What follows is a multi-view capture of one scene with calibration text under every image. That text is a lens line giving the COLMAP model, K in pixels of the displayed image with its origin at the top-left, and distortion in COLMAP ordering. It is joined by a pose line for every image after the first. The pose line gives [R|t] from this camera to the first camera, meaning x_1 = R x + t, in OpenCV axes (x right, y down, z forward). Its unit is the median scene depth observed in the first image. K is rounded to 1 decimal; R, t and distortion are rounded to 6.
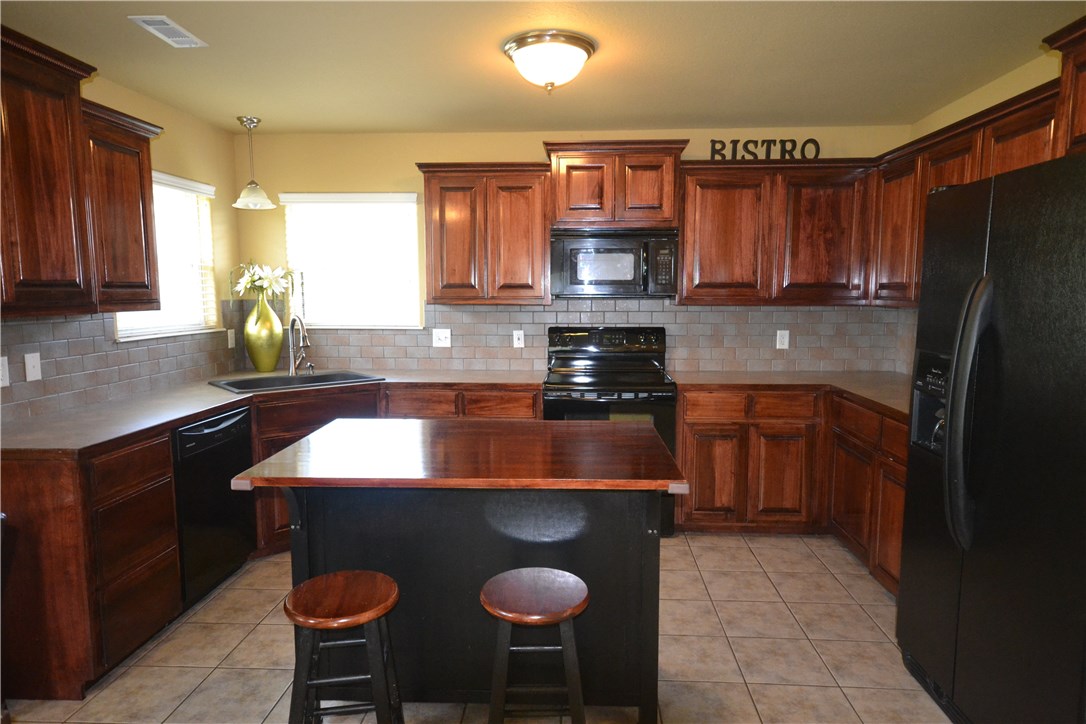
lens RADIAL K [[668.7, 0, 542.8], [0, 668.7, 364.4], [0, 0, 1]] dist [0.001117, 0.017992]
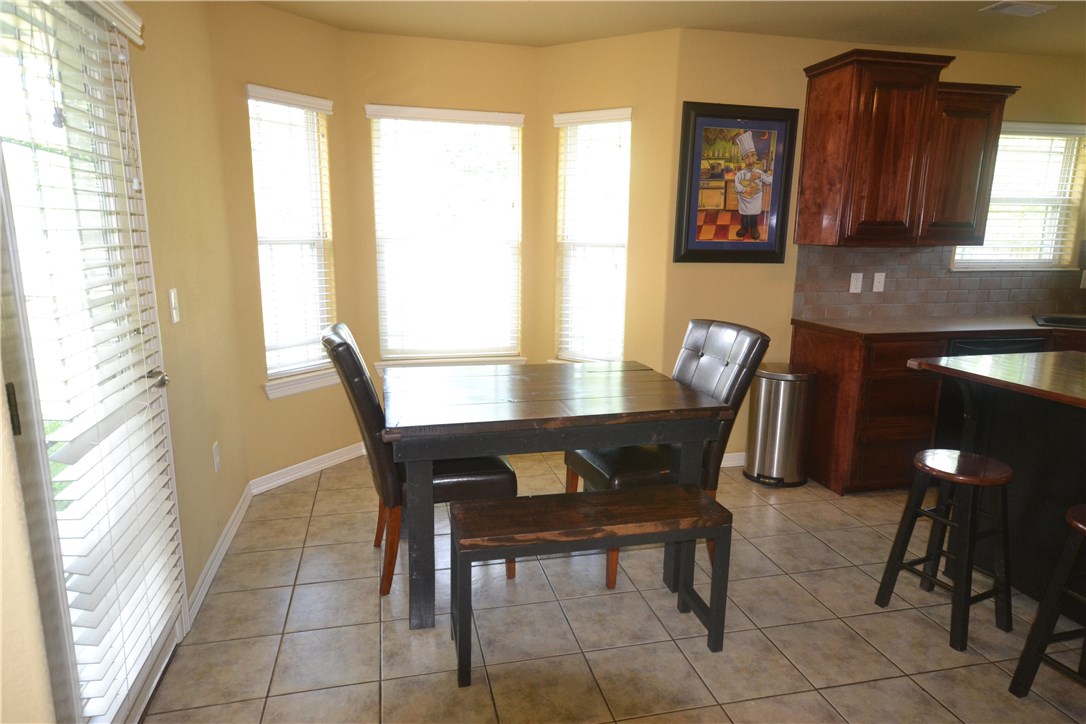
lens RADIAL K [[668.7, 0, 542.8], [0, 668.7, 364.4], [0, 0, 1]] dist [0.001117, 0.017992]
pose [[0.288884, 0.194803, -0.937335, 0.302501], [-0.119045, 0.978790, 0.166729, 0.016343], [0.949934, 0.063419, 0.305947, -0.083951]]
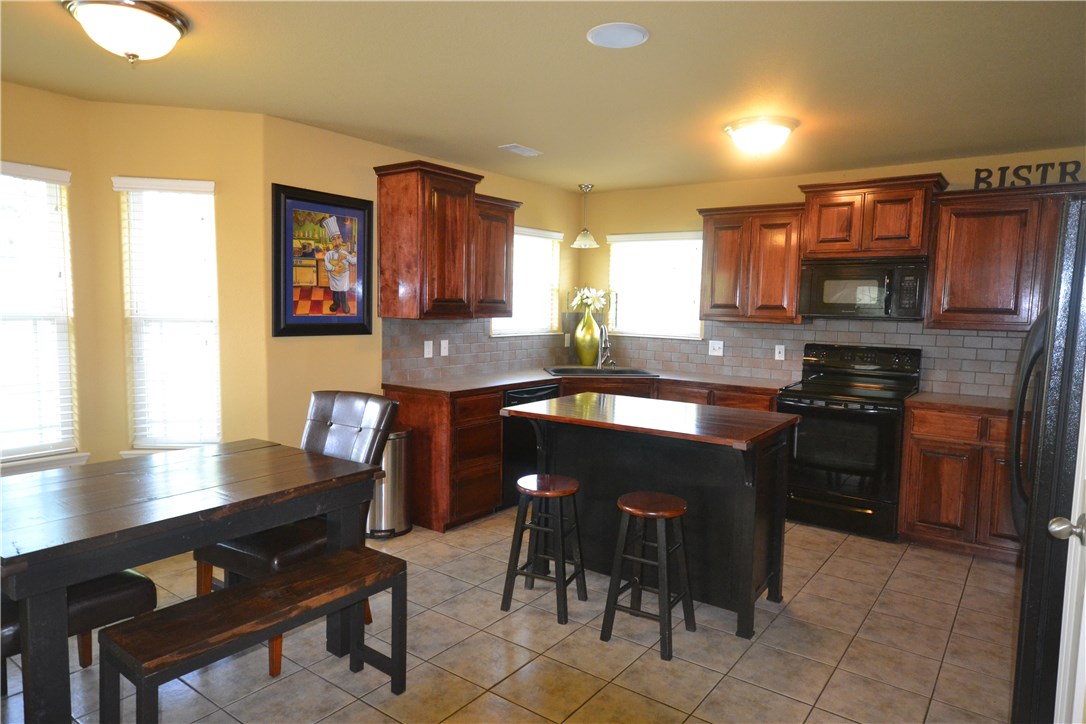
lens RADIAL K [[668.7, 0, 542.8], [0, 668.7, 364.4], [0, 0, 1]] dist [0.001117, 0.017992]
pose [[0.835217, 0.068046, -0.545694, 0.285522], [-0.082005, 0.996631, -0.001237, 0.019669], [0.543772, 0.045782, 0.837984, -0.217792]]
